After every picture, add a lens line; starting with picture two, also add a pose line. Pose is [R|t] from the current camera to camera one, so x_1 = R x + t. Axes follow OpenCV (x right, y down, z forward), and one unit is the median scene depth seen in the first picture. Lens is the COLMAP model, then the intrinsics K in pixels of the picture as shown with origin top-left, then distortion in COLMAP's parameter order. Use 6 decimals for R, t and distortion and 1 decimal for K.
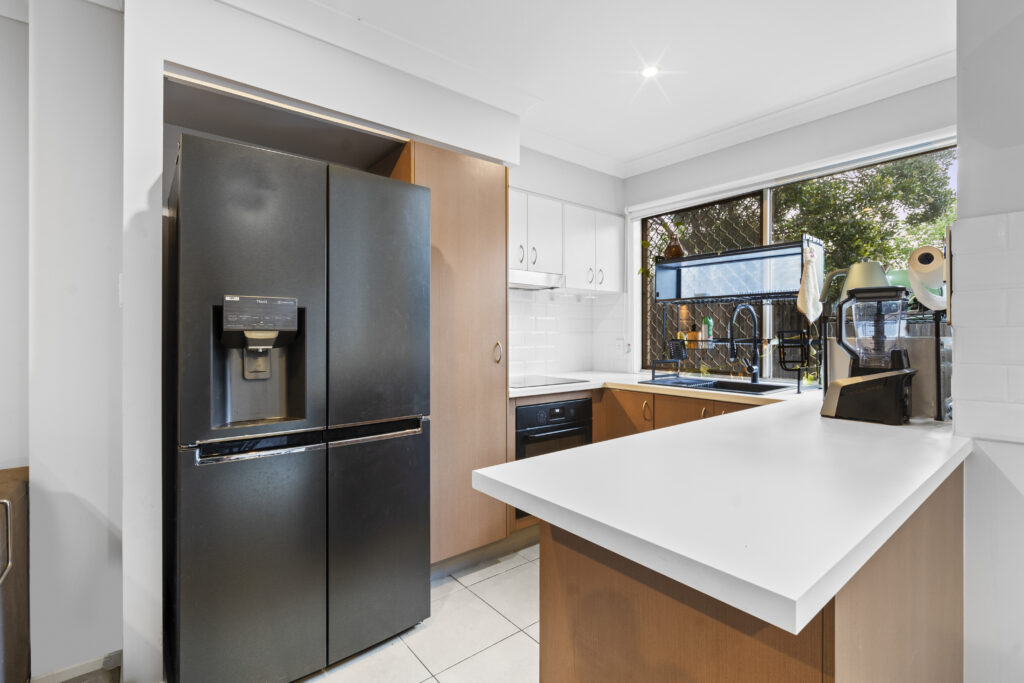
lens RADIAL K [[470.1, 0, 514.3], [0, 470.1, 330.3], [0, 0, 1]] dist [-0.002960, 0.000408]
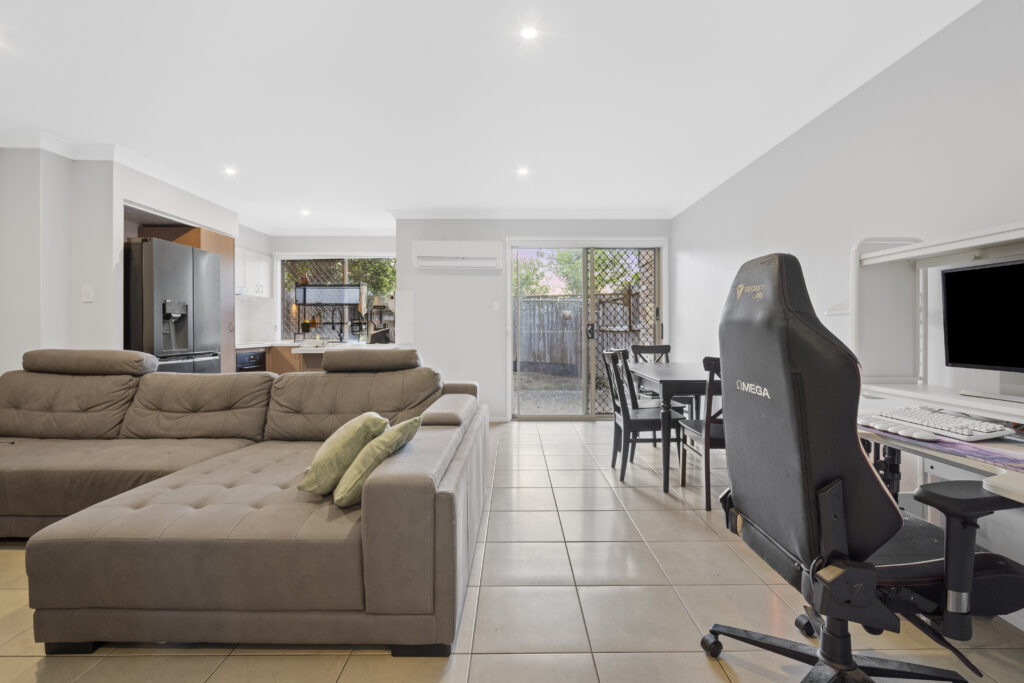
lens RADIAL K [[470.1, 0, 514.3], [0, 470.1, 330.3], [0, 0, 1]] dist [-0.002960, 0.000408]
pose [[0.631121, -0.003162, 0.775678, -0.791549], [-0.003393, 0.999971, 0.006836, 0.040096], [-0.775677, -0.006946, 0.631092, -1.194292]]
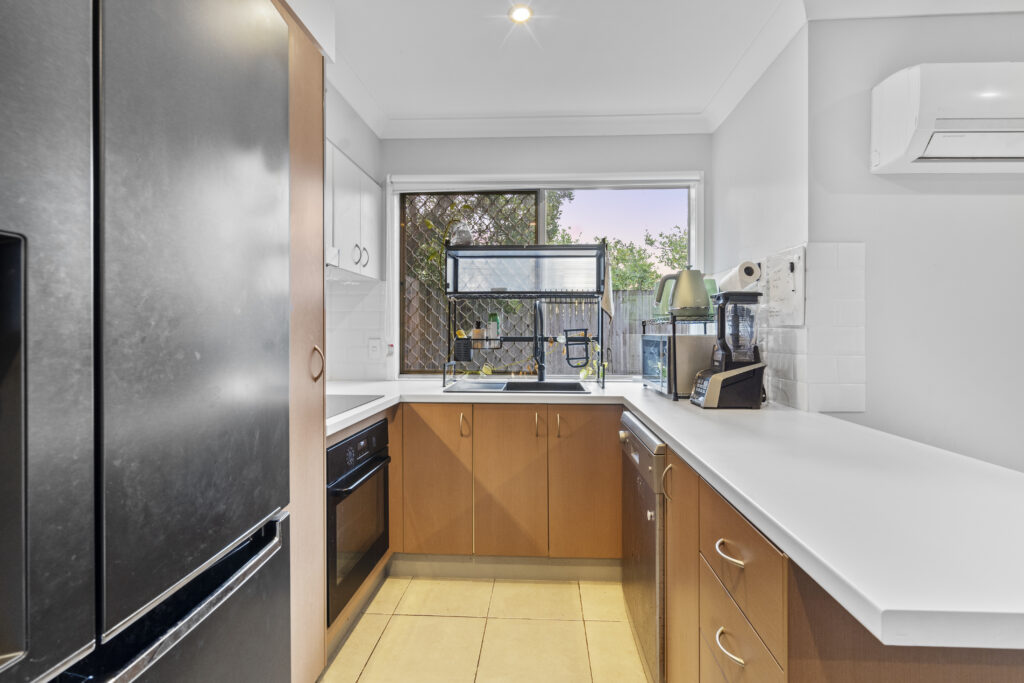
lens RADIAL K [[470.1, 0, 514.3], [0, 470.1, 330.3], [0, 0, 1]] dist [-0.002960, 0.000408]
pose [[0.675177, 0.005025, 0.737638, -0.275453], [-0.006680, 0.999977, -0.000698, 0.005159], [-0.737625, -0.004457, 0.675196, 0.385466]]
